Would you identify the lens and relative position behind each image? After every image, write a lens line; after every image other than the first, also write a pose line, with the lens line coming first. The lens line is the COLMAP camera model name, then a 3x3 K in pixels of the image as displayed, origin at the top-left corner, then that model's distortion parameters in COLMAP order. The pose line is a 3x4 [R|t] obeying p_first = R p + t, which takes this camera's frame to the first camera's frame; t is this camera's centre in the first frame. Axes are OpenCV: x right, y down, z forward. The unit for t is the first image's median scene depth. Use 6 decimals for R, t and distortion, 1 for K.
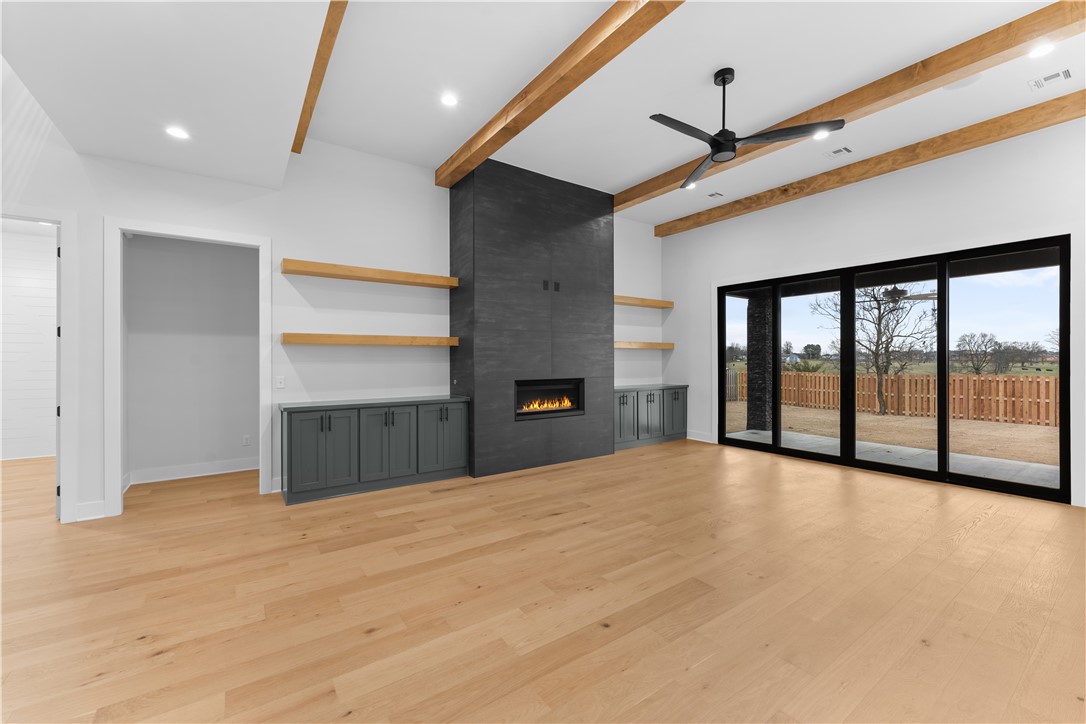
lens RADIAL K [[431.2, 0, 543.0], [0, 431.2, 362.0], [0, 0, 1]] dist [-0.001346, -0.000056]
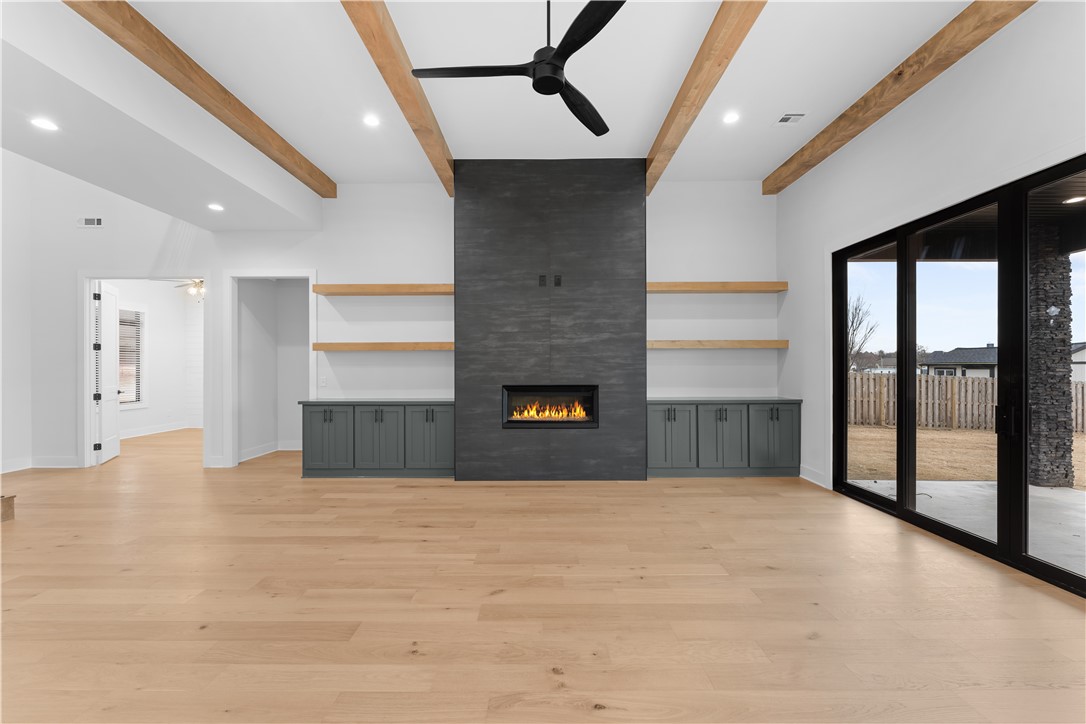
lens RADIAL K [[444.4, 0, 545.4], [0, 444.4, 366.0], [0, 0, 1]] dist [0.000584, -0.000003]
pose [[0.820854, -0.001757, -0.571136, 0.559202], [-0.002237, 0.999978, -0.006292, 0.006426], [0.571134, 0.006442, 0.820831, 0.247063]]
